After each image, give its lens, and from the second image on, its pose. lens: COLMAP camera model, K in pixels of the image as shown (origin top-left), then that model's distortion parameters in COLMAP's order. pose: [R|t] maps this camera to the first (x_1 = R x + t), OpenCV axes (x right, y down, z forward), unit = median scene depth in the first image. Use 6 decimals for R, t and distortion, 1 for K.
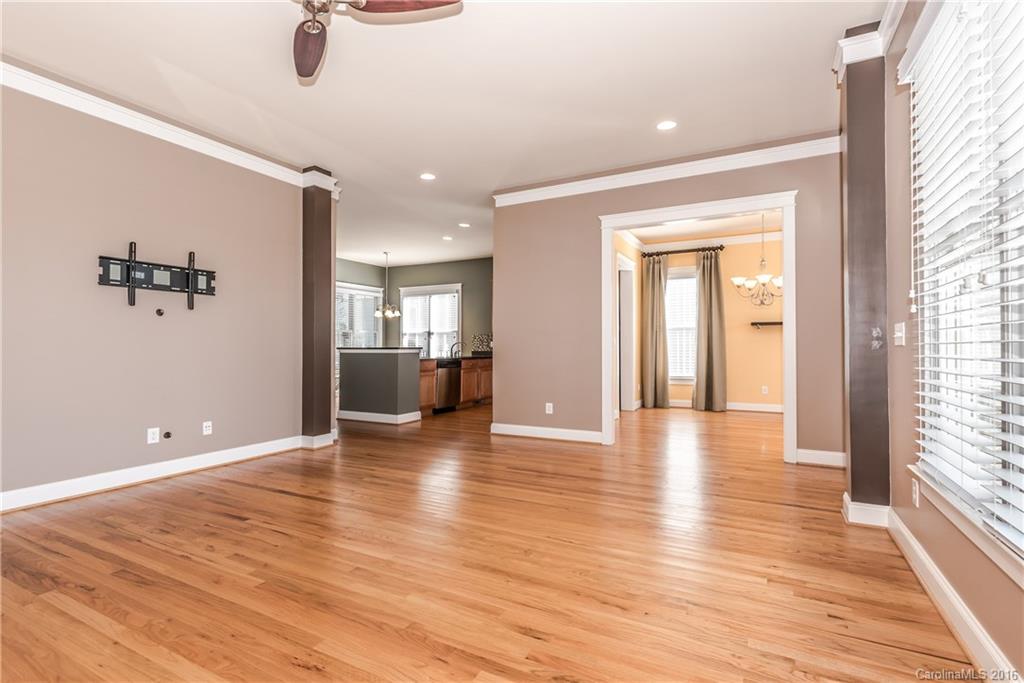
lens RADIAL K [[436.7, 0, 512.0], [0, 436.7, 341.5], [0, 0, 1]] dist [0.004160, 0.000103]
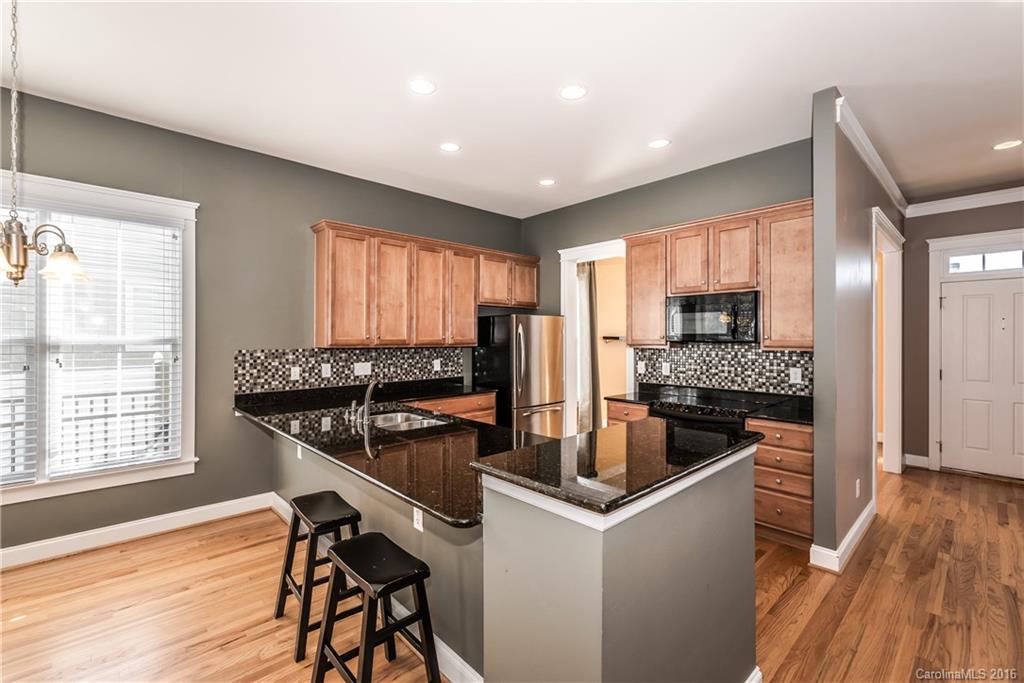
lens RADIAL K [[442.0, 0, 511.7], [0, 442.0, 336.7], [0, 0, 1]] dist [-0.001569, -0.000333]
pose [[0.382993, 0.001730, 0.923749, -0.506953], [-0.011551, 0.999929, 0.002916, -0.045161], [-0.923679, -0.011787, 0.382986, 0.920313]]
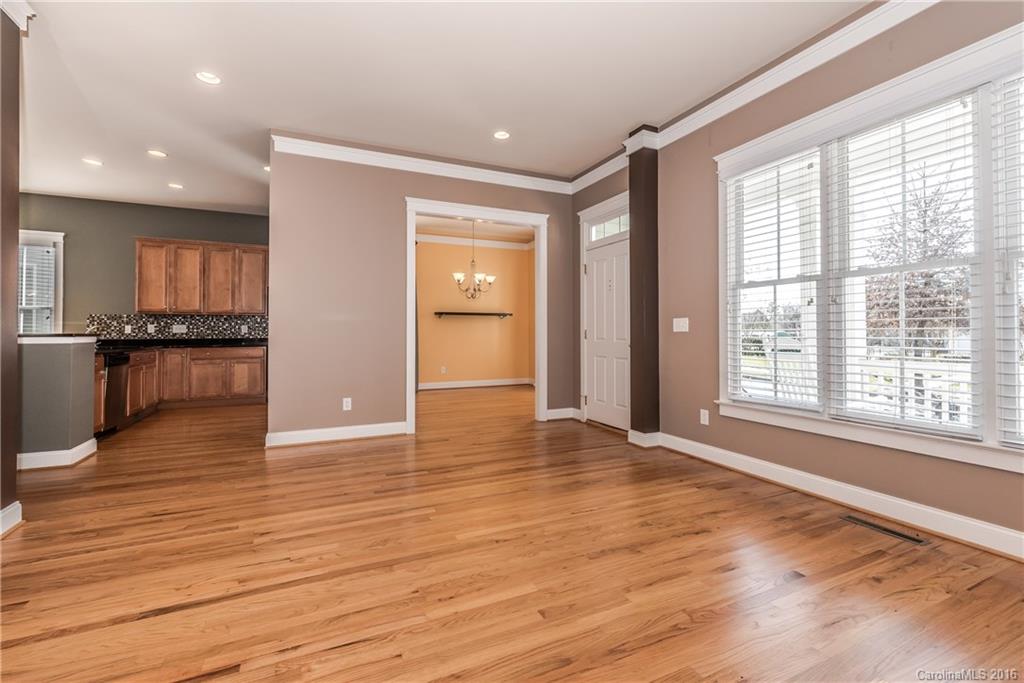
lens RADIAL K [[436.6, 0, 510.1], [0, 436.6, 329.6], [0, 0, 1]] dist [0.002171, -0.000125]
pose [[0.647719, 0.005511, 0.761859, -0.263753], [-0.008573, 0.999963, 0.000056, 0.001648], [-0.761831, -0.006567, 0.647742, 0.140183]]
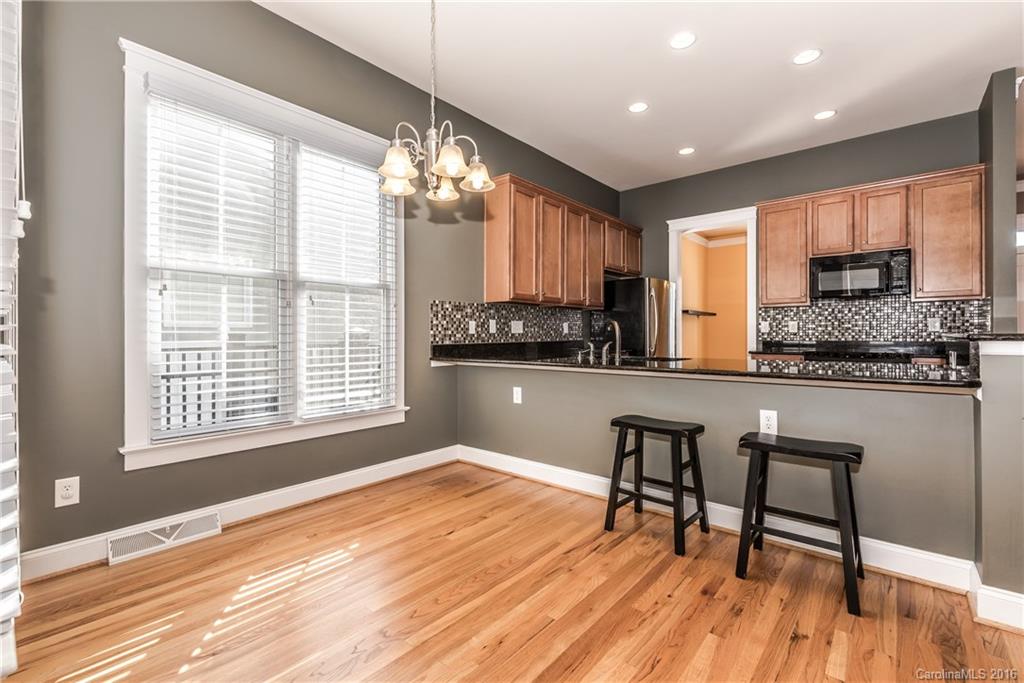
lens RADIAL K [[449.2, 0, 512.2], [0, 449.2, 335.3], [0, 0, 1]] dist [0.000665, -0.000246]
pose [[0.268098, 0.000122, 0.963392, -0.634894], [-0.009413, 0.999953, 0.002493, 0.017281], [-0.963346, -0.009737, 0.268086, 1.199357]]
